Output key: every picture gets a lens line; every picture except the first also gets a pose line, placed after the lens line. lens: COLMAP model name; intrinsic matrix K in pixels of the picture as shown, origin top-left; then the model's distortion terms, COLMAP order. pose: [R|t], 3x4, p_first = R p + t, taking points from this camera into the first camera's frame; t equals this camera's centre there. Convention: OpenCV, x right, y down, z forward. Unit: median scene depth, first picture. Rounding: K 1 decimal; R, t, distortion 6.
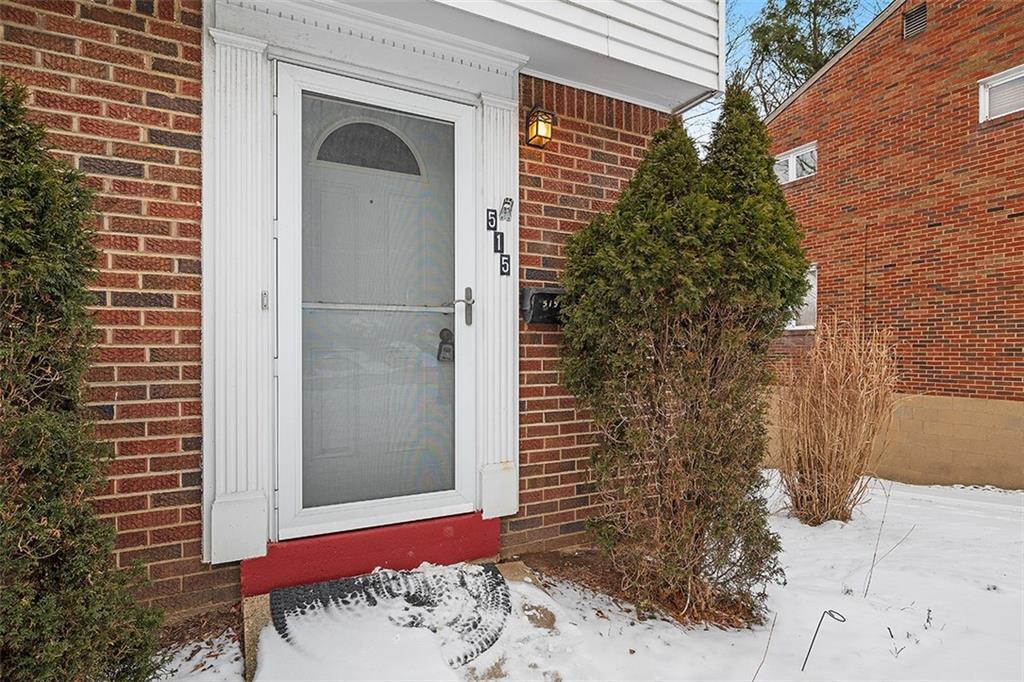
lens RADIAL K [[522.1, 0, 514.0], [0, 522.1, 350.5], [0, 0, 1]] dist [0.004458, -0.000195]
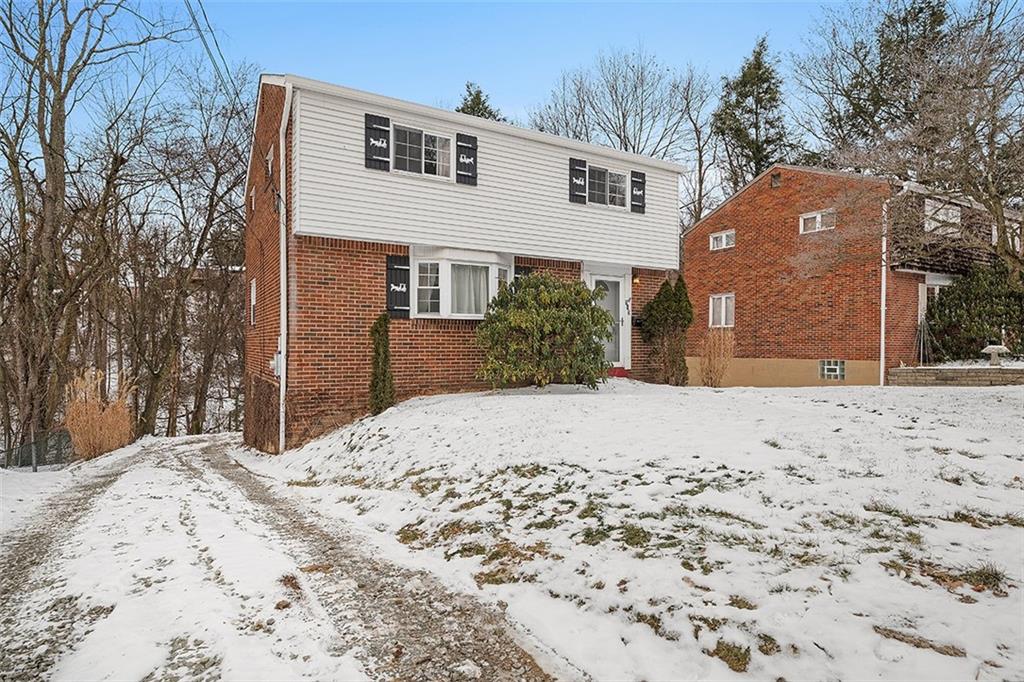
lens RADIAL K [[563.7, 0, 514.8], [0, 563.7, 344.8], [0, 0, 1]] dist [0.000749, 0.000218]
pose [[0.998262, 0.006726, 0.058549, -1.272716], [-0.006579, 0.999975, -0.002707, 0.131054], [-0.058566, 0.002317, 0.998281, -3.739913]]
